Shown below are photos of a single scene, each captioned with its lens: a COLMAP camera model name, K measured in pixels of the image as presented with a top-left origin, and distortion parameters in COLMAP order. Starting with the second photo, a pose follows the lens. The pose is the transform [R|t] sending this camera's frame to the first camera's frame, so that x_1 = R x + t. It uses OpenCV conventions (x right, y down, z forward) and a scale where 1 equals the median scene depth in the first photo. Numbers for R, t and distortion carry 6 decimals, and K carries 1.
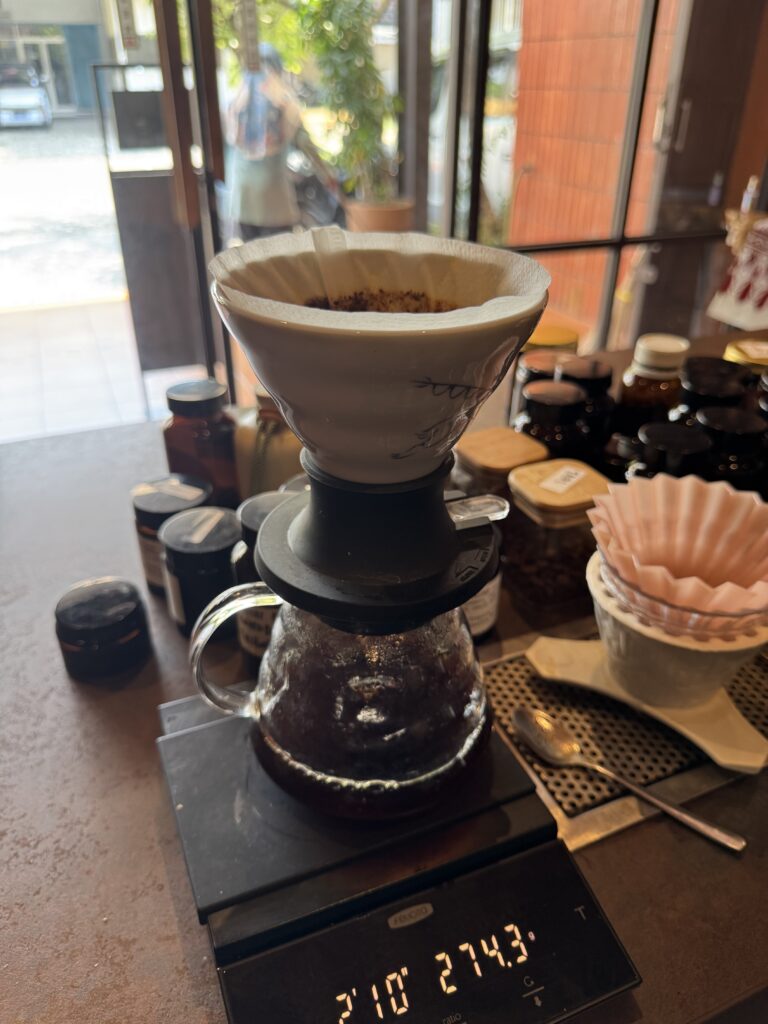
lens RADIAL K [[744.2, 0, 384.0], [0, 744.2, 512.0], [0, 0, 1]] dist [-0.002146, -0.000664]
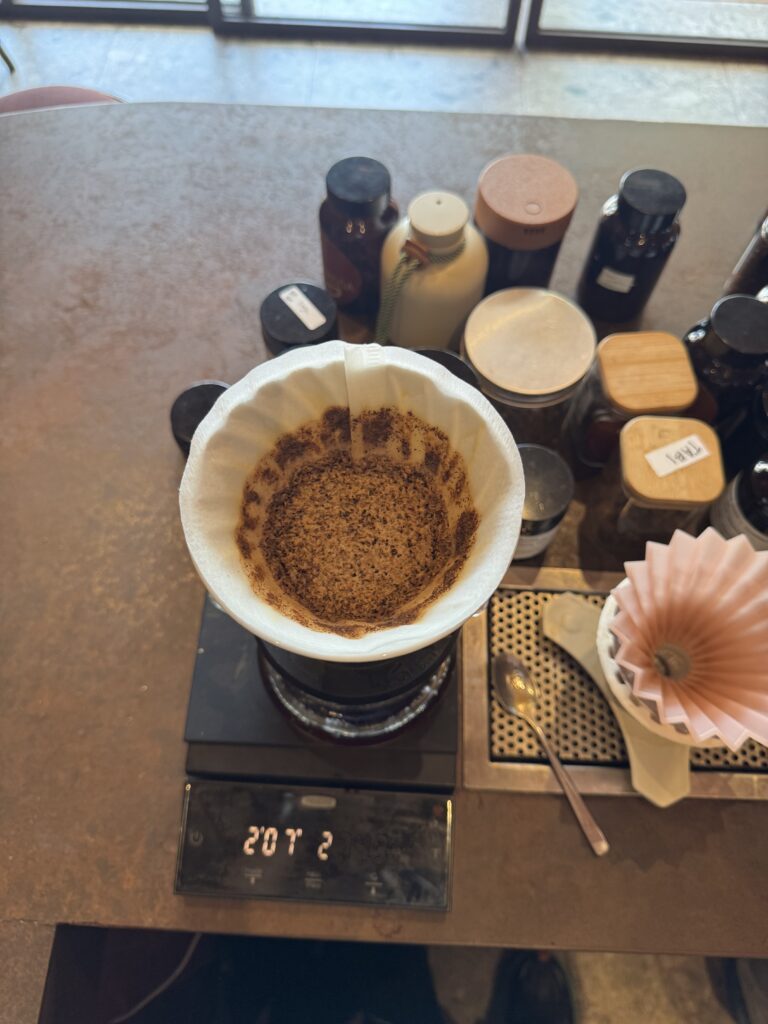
lens RADIAL K [[732.7, 0, 384.0], [0, 732.7, 512.0], [0, 0, 1]] dist [0.064677, -0.000155]
pose [[0.901090, 0.396521, -0.175525, 0.135579], [-0.226616, 0.775710, 0.588998, -0.564878], [0.369706, -0.490963, 0.788842, 0.162167]]
